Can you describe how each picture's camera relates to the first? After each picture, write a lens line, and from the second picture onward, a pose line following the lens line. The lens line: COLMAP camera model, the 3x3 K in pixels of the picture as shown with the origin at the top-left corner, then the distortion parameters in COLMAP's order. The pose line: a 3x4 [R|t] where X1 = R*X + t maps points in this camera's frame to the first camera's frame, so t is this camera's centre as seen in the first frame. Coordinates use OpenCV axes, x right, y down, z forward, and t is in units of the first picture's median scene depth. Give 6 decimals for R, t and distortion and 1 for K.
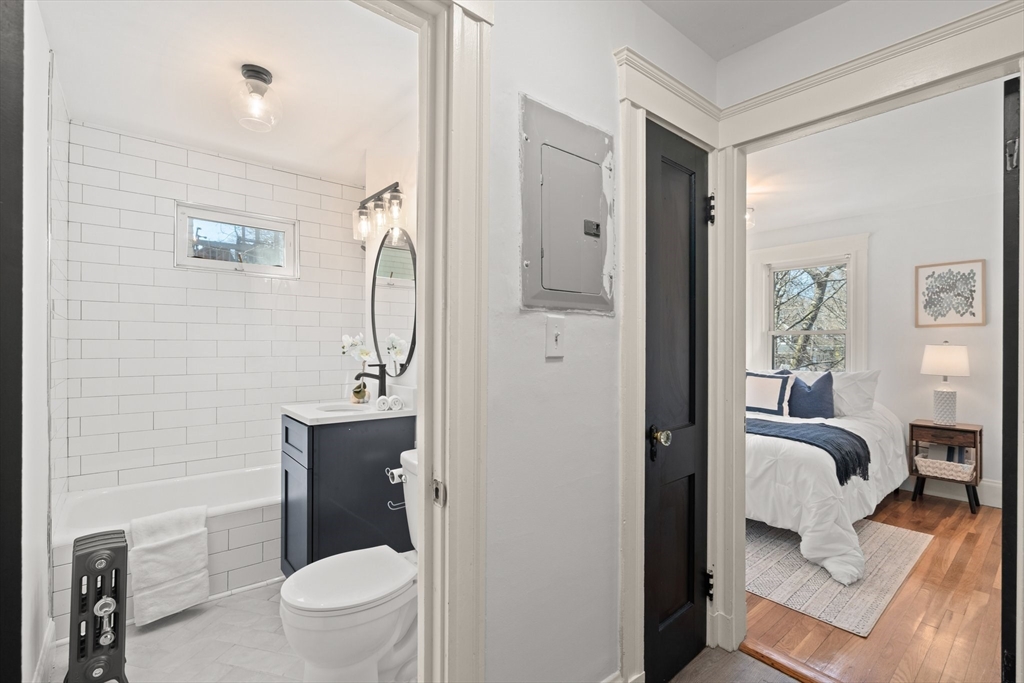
lens RADIAL K [[466.3, 0, 510.4], [0, 466.3, 346.7], [0, 0, 1]] dist [-0.000897, 0.000744]
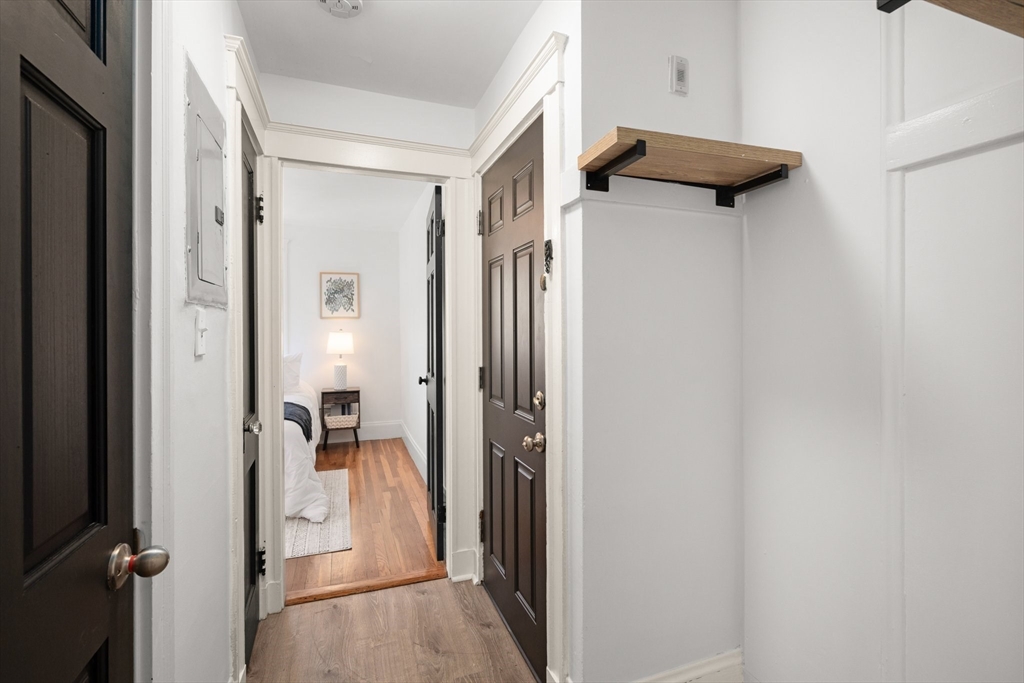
lens RADIAL K [[466.3, 0, 513.9], [0, 466.3, 332.0], [0, 0, 1]] dist [-0.000897, 0.000744]
pose [[0.334112, -0.010150, 0.942479, -0.106551], [0.009994, 0.999924, 0.007225, -0.004466], [-0.942481, 0.007005, 0.334188, 0.027068]]
